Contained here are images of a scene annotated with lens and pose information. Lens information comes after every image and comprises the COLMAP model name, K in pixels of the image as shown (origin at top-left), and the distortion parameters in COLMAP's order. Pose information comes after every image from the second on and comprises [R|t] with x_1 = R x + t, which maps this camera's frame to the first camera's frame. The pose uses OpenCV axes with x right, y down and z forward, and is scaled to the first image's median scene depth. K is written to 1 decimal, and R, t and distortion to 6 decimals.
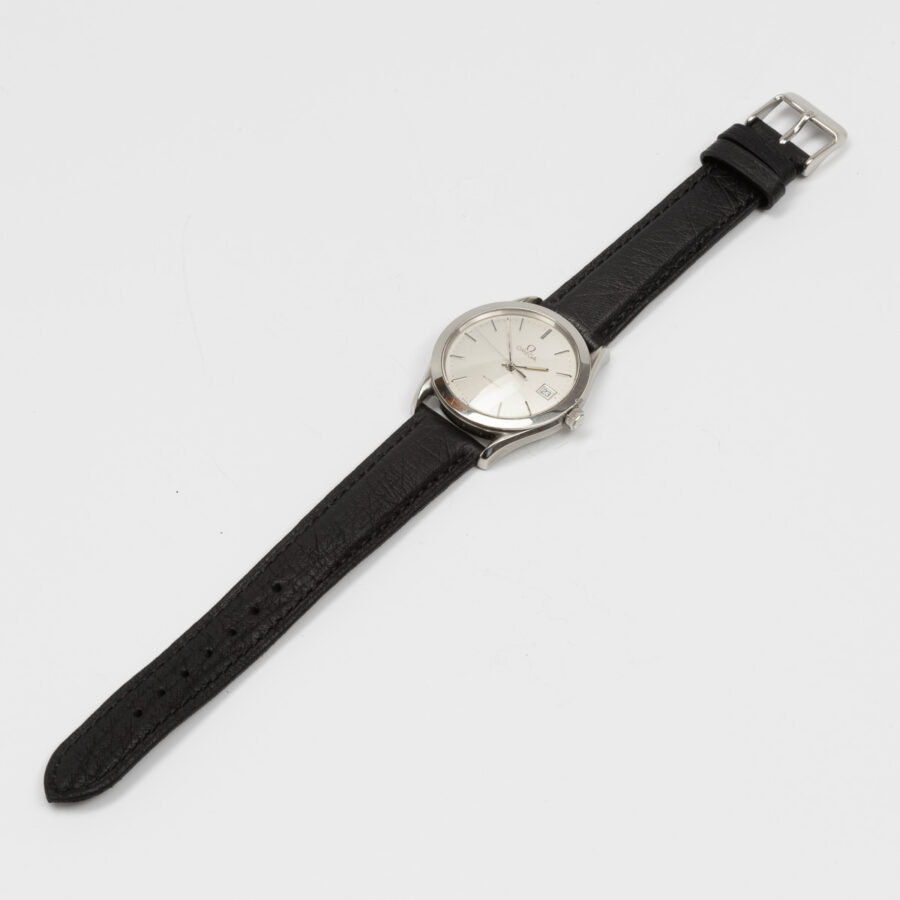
lens RADIAL K [[6089.3, 0, 449.8], [0, 6089.3, 449.7], [0, 0, 1]] dist [0.511309, 0.000000]
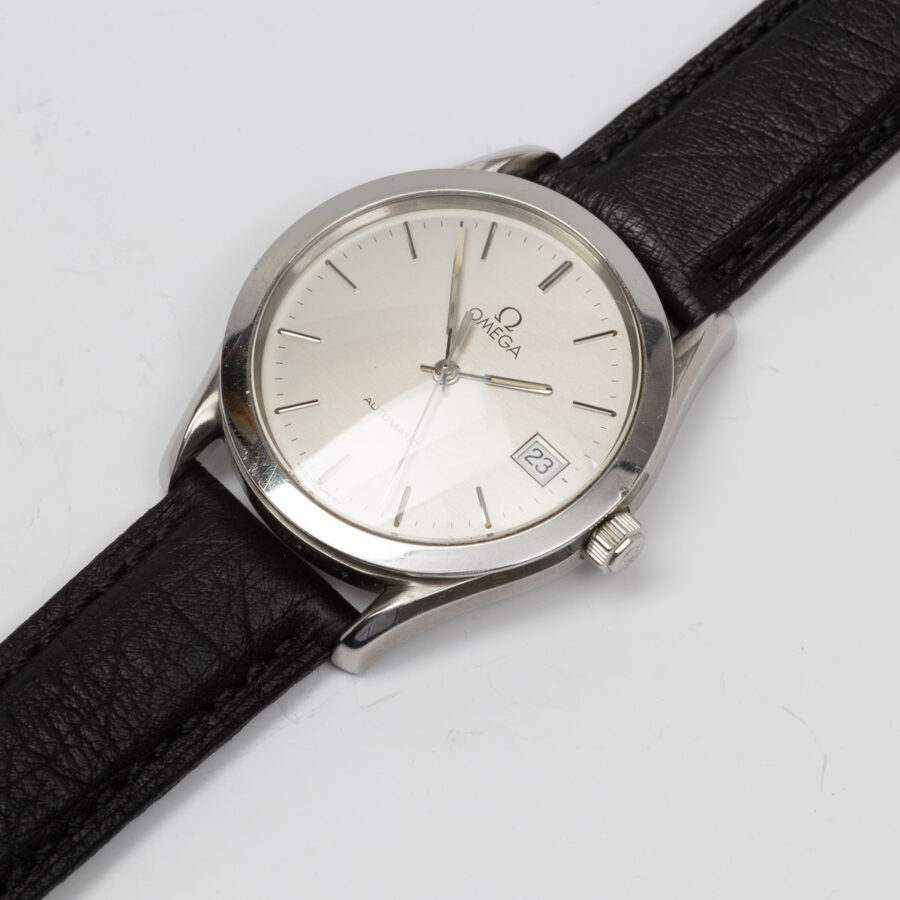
lens RADIAL K [[6089.3, 0, 449.9], [0, 6089.3, 450.1], [0, 0, 1]] dist [0.511309, 0.000000]
pose [[0.995726, 0.058153, -0.071756, 0.035792], [-0.040422, 0.972923, 0.227569, -0.089628], [0.083047, -0.223696, 0.971114, 0.657599]]
